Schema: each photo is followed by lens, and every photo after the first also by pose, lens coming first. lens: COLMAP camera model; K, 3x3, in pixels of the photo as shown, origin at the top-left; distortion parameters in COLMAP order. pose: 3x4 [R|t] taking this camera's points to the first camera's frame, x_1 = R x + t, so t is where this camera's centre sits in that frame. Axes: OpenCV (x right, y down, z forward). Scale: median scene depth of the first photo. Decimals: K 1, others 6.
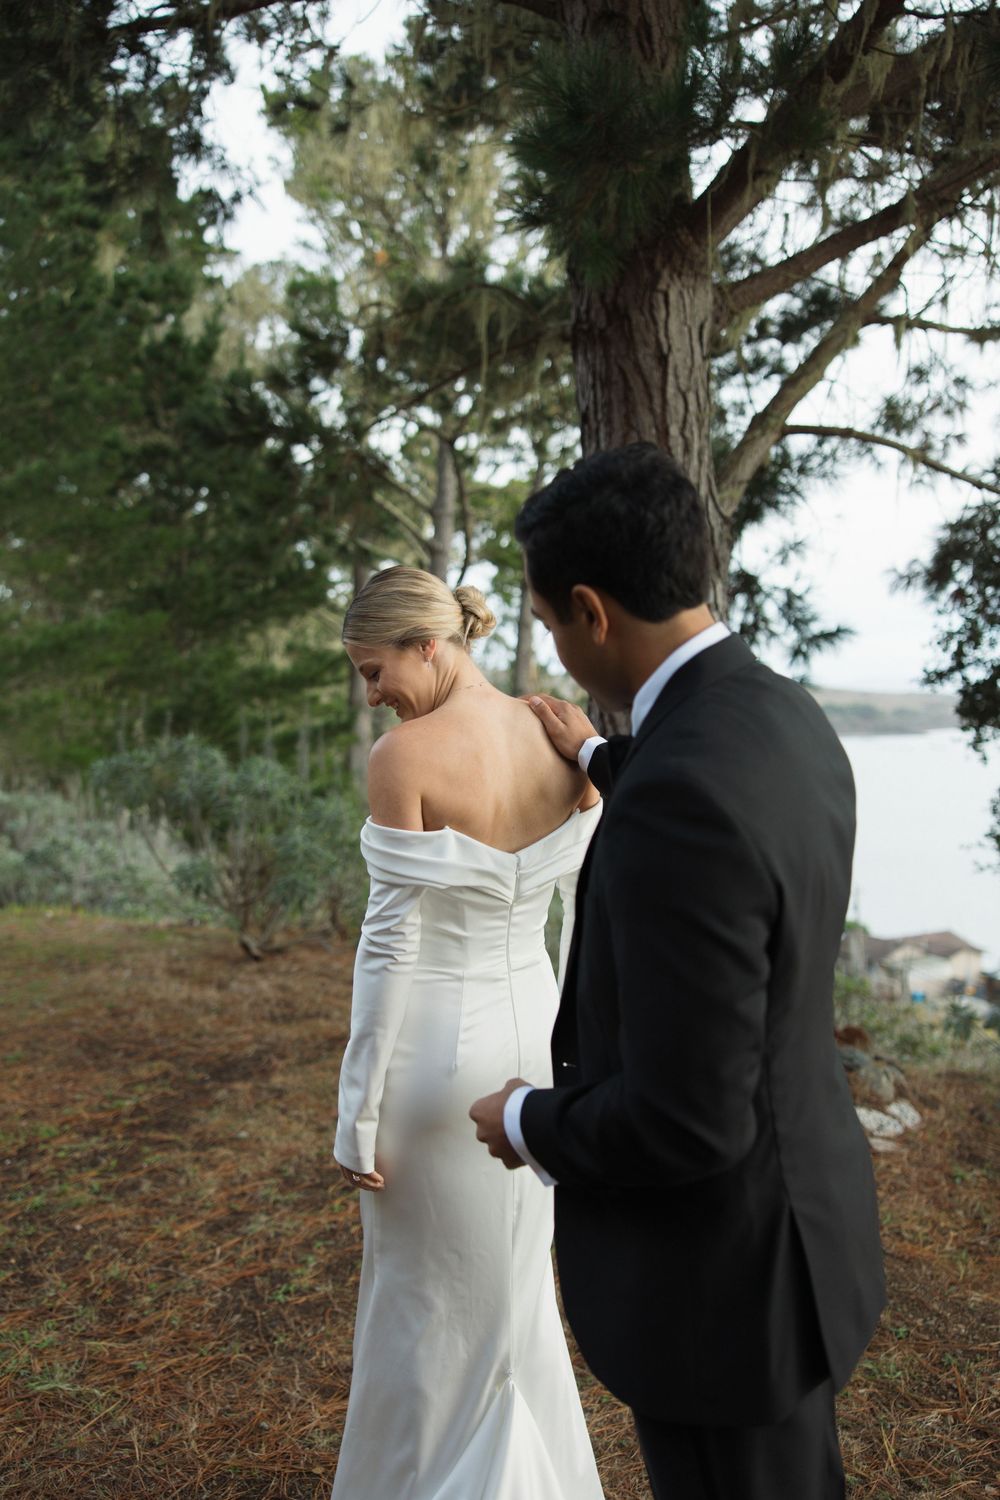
lens RADIAL K [[1221.8, 0, 500.1], [0, 1221.8, 788.0], [0, 0, 1]] dist [-0.000300, -0.012495]
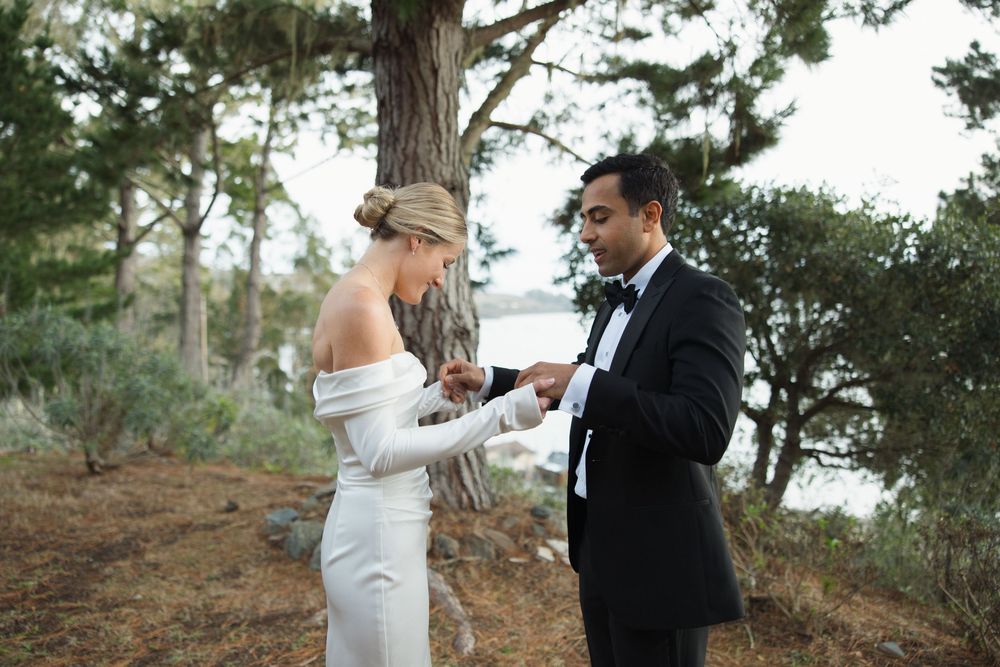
lens RADIAL K [[814.6, 0, 500.0], [0, 814.6, 333.5], [0, 0, 1]] dist [-0.000300, -0.012495]
pose [[0.935534, 0.010046, 0.353095, -0.149764], [-0.000791, 0.999653, -0.026347, 0.012614], [-0.353237, 0.024370, 0.935217, -0.000159]]
